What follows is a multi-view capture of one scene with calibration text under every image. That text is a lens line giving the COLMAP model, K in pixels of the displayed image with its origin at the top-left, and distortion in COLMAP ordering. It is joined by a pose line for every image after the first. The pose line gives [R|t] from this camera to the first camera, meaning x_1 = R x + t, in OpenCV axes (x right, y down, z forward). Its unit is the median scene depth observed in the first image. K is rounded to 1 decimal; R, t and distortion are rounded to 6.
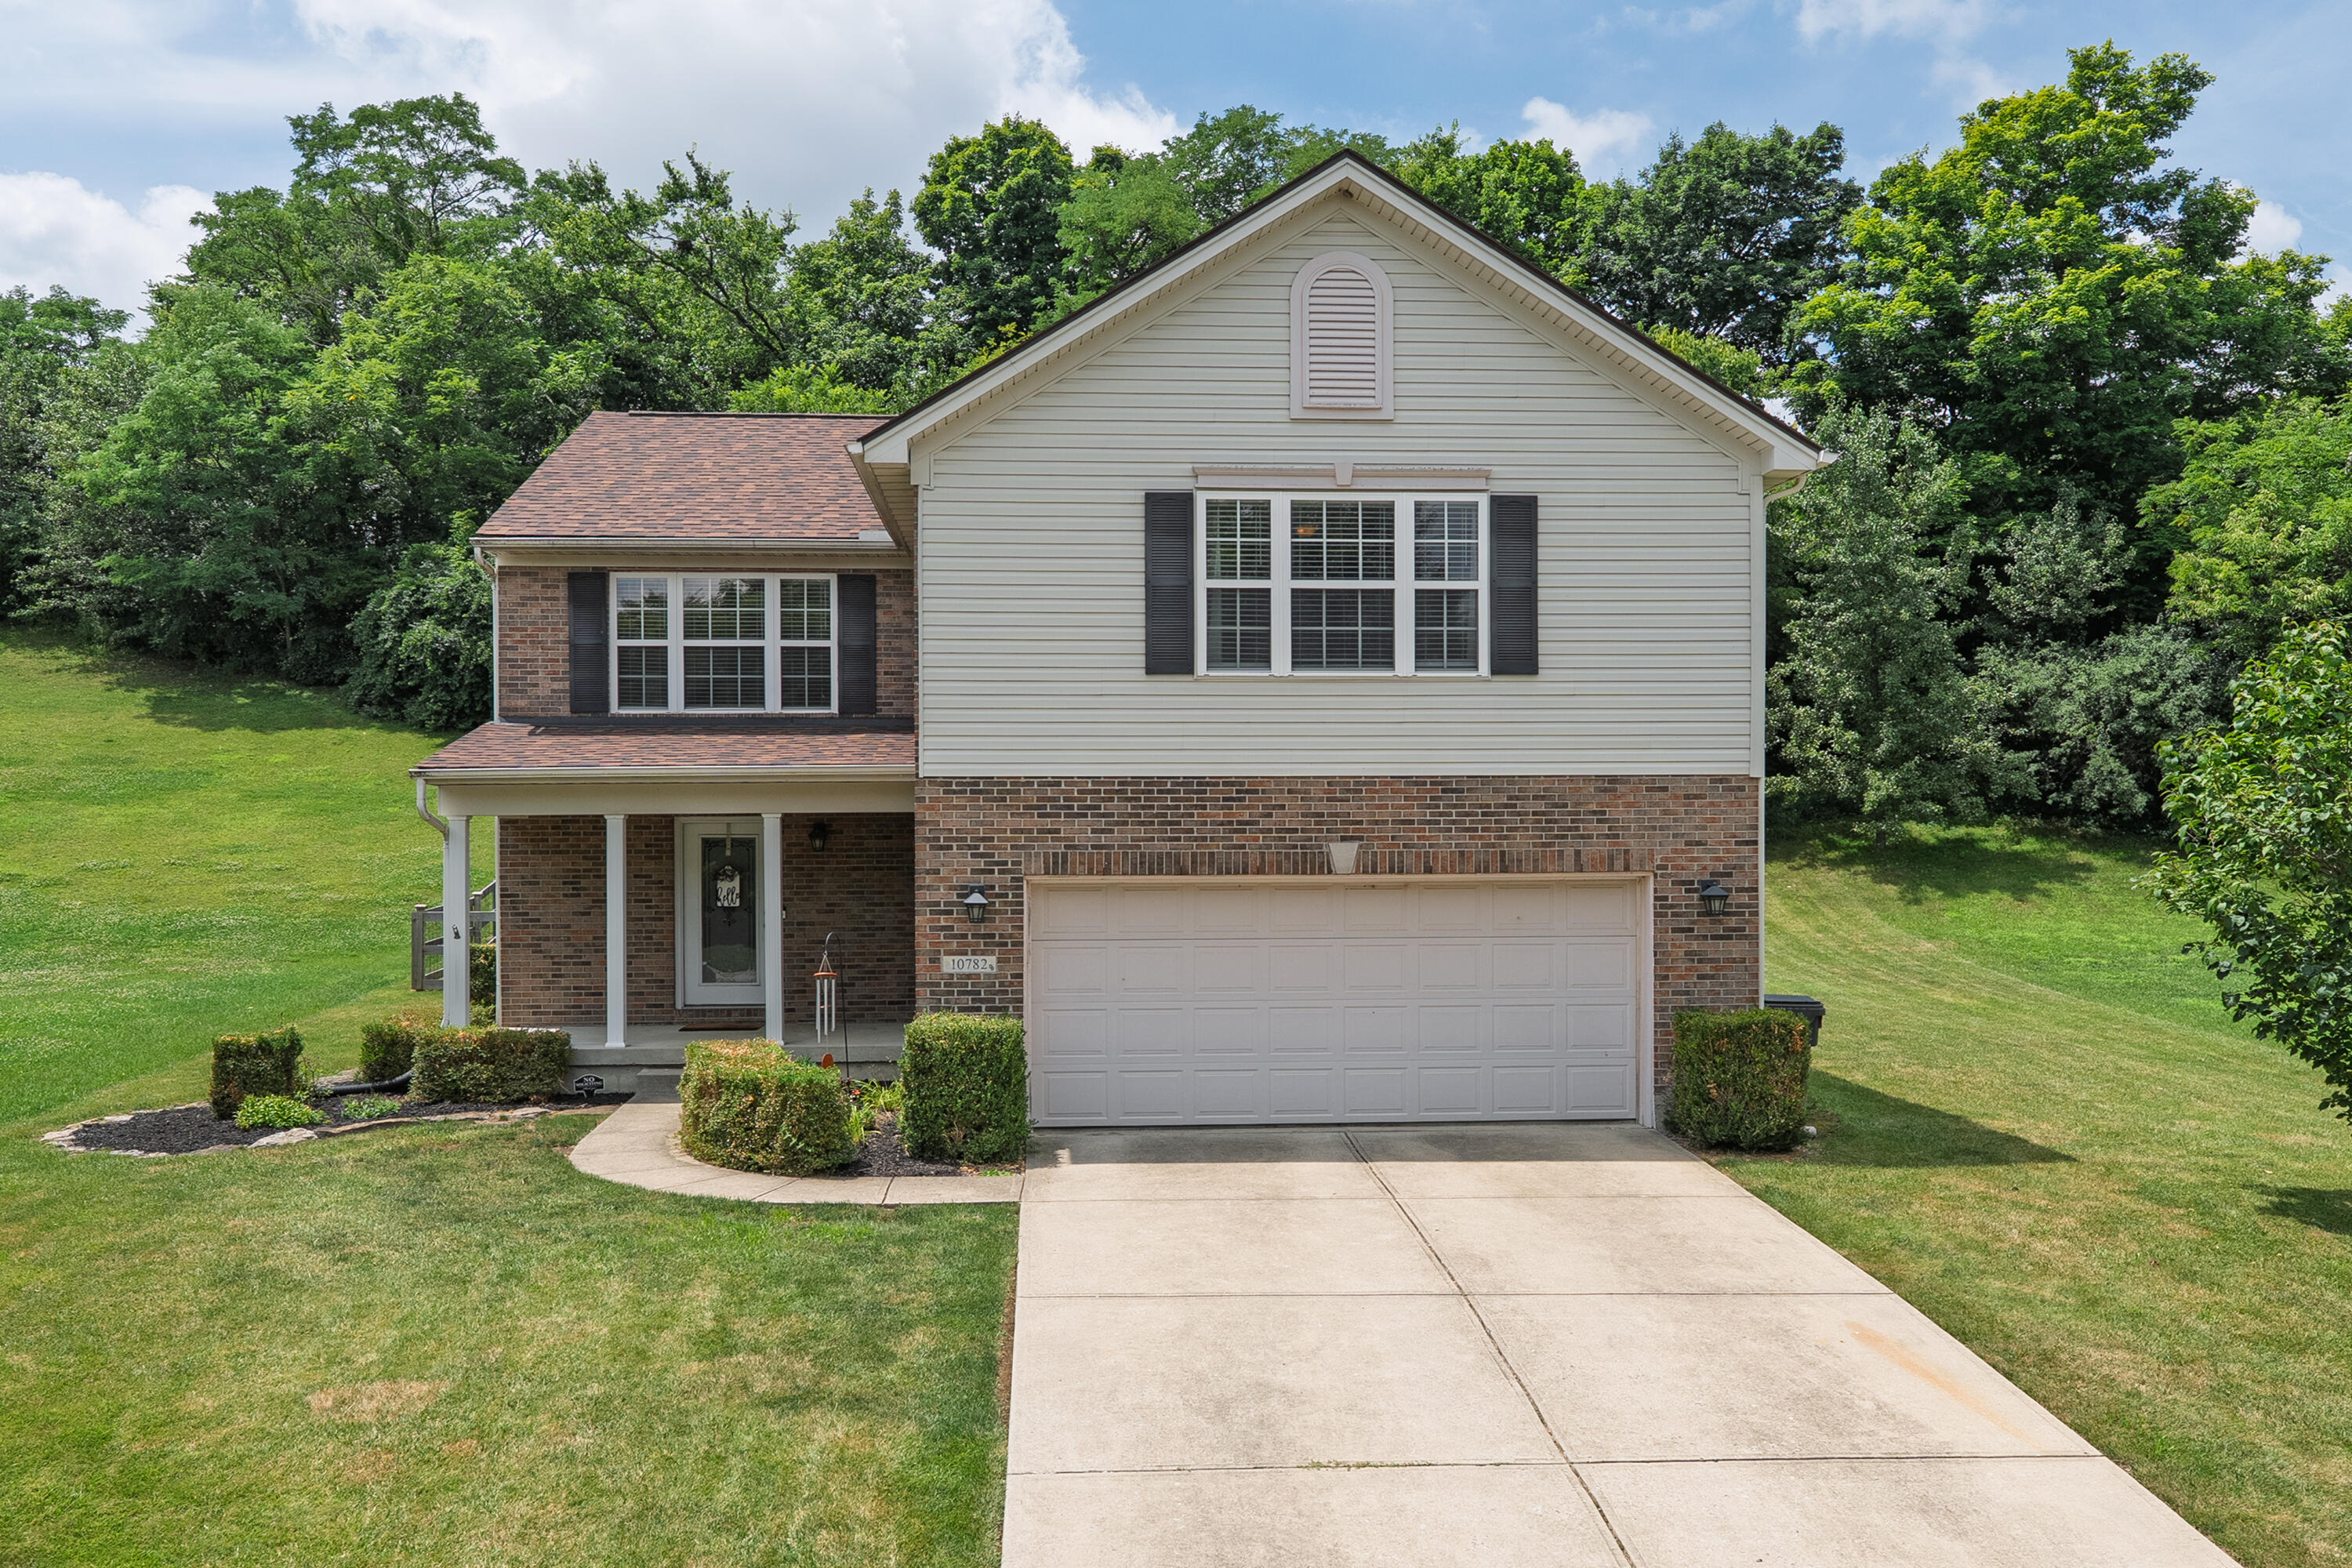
lens RADIAL K [[1783.3, 0, 1133.1], [0, 1783.3, 843.4], [0, 0, 1]] dist [-0.009952, 0.018615]
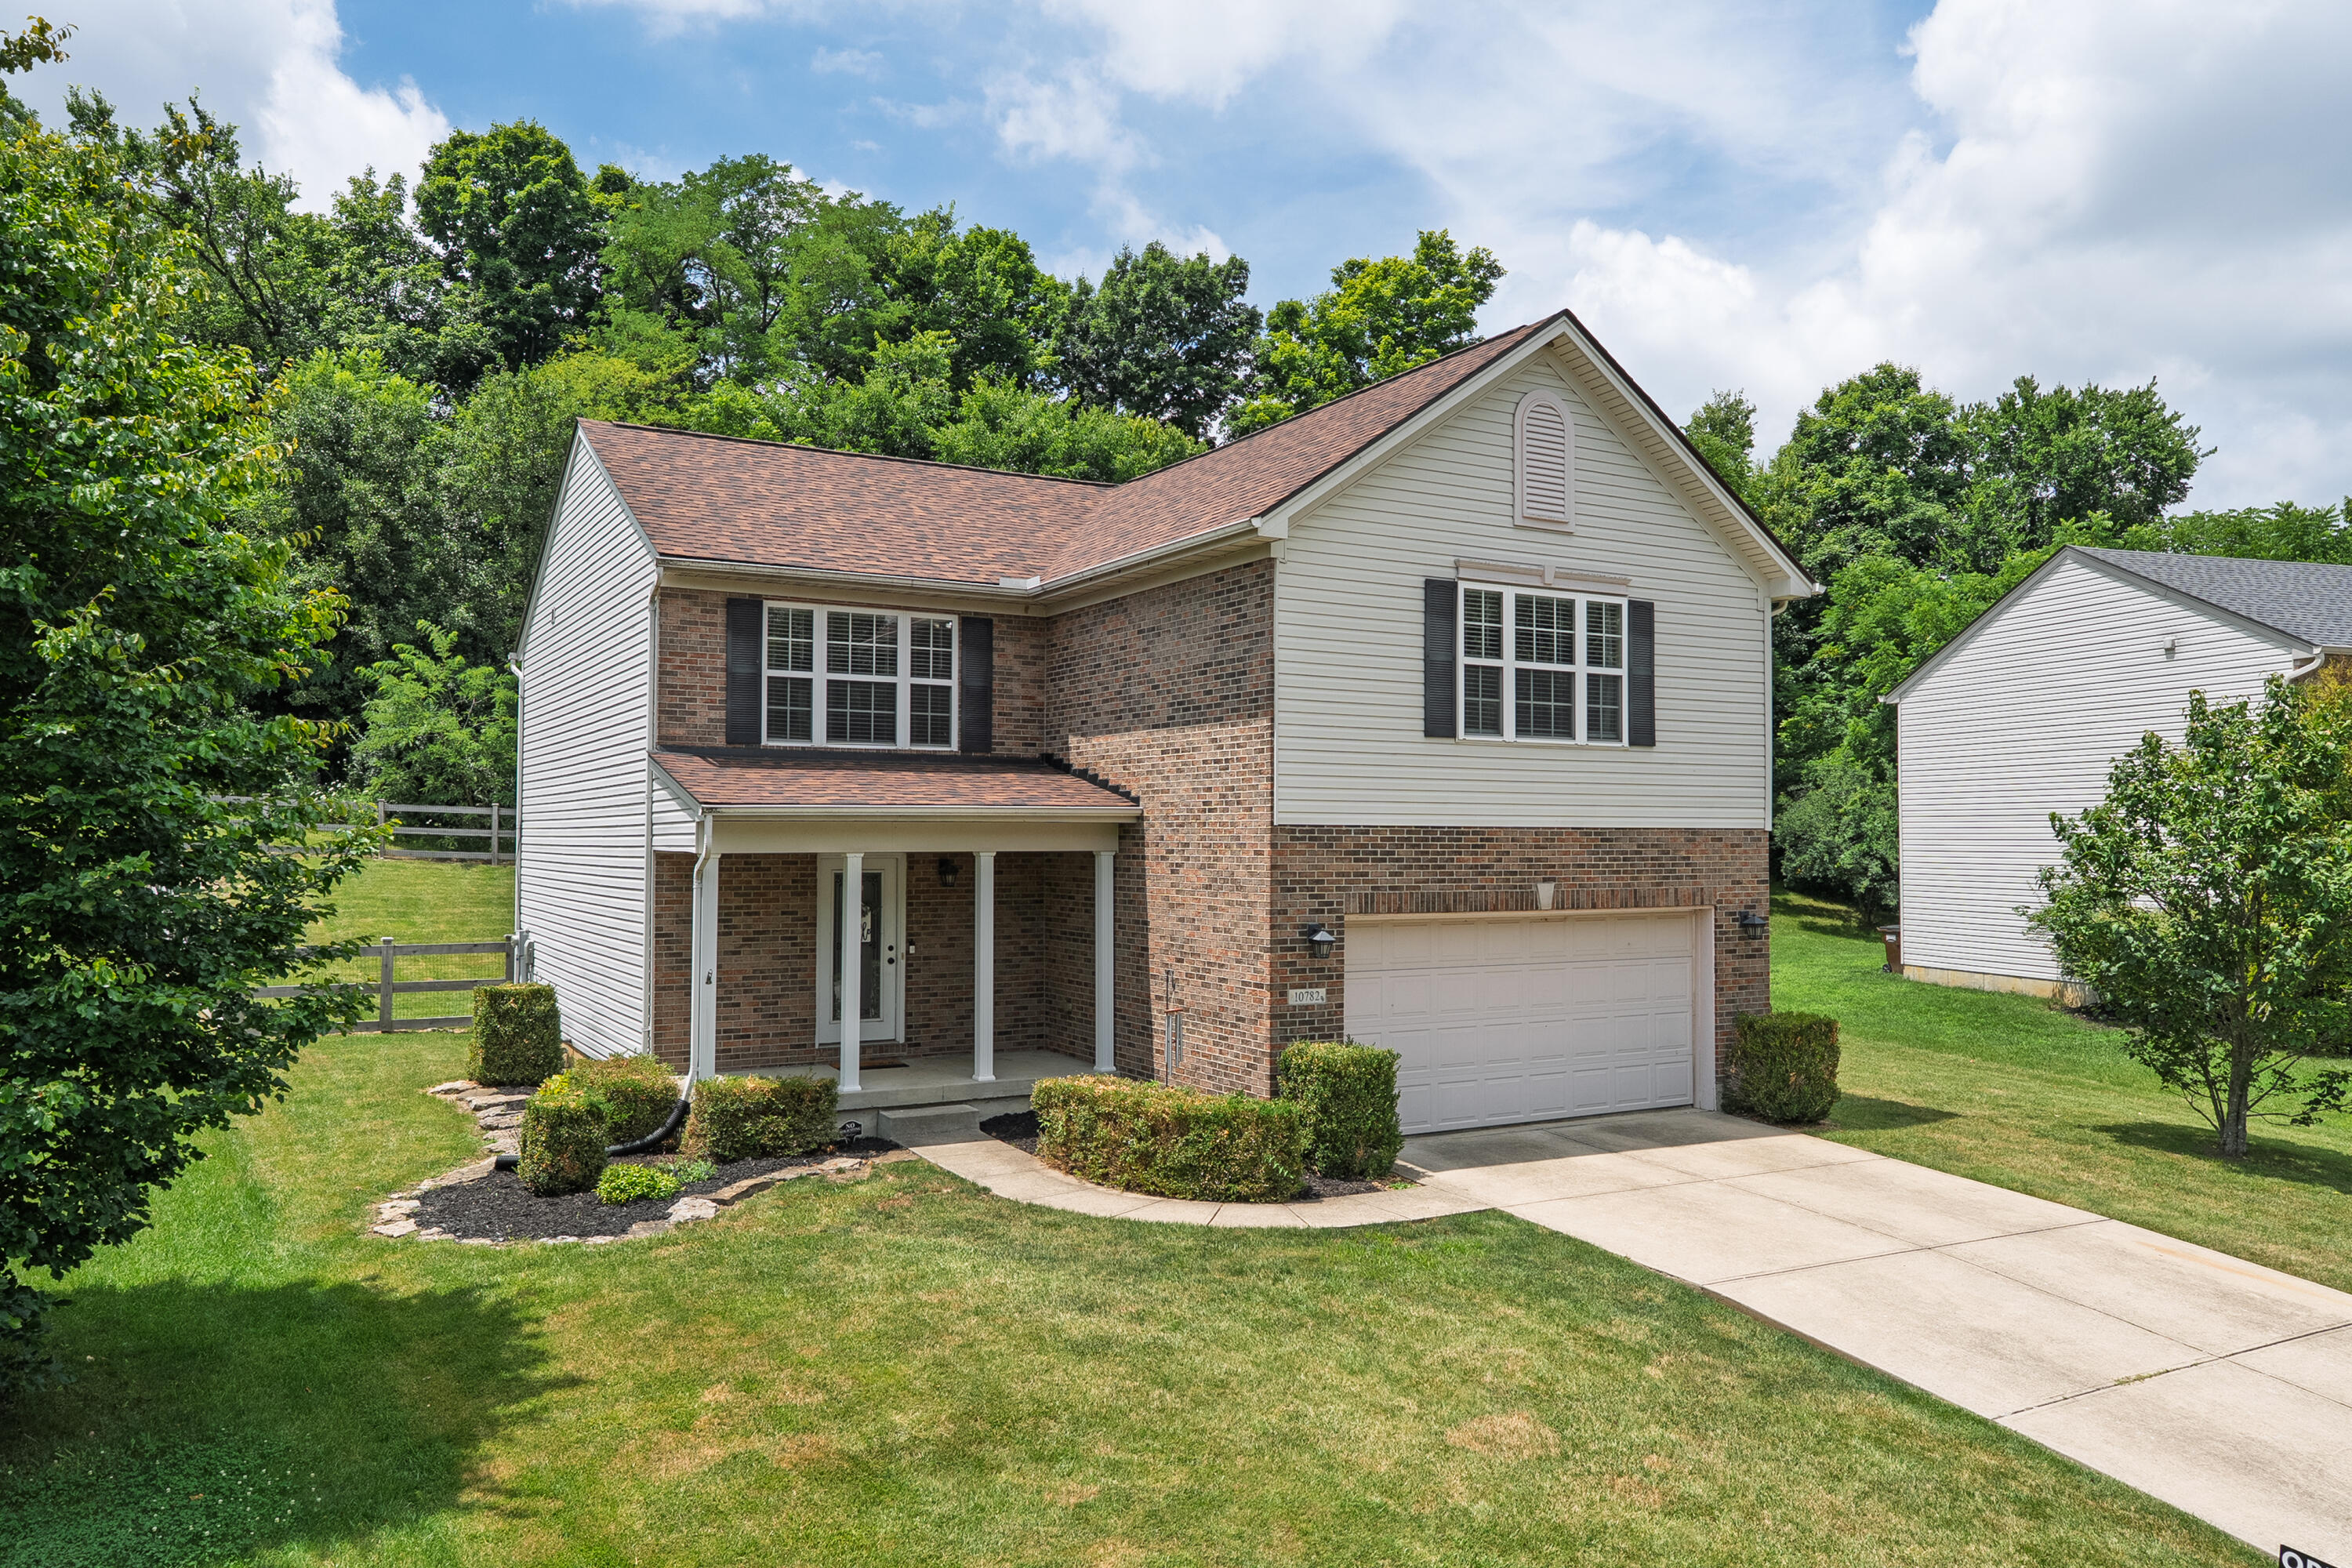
lens RADIAL K [[1676.9, 0, 1173.8], [0, 1676.9, 786.4], [0, 0, 1]] dist [-0.001705, -0.000237]
pose [[0.902844, 0.023730, 0.429312, -0.565436], [-0.006346, 0.999103, -0.041879, -0.016064], [-0.429921, 0.035086, 0.902185, 0.094691]]
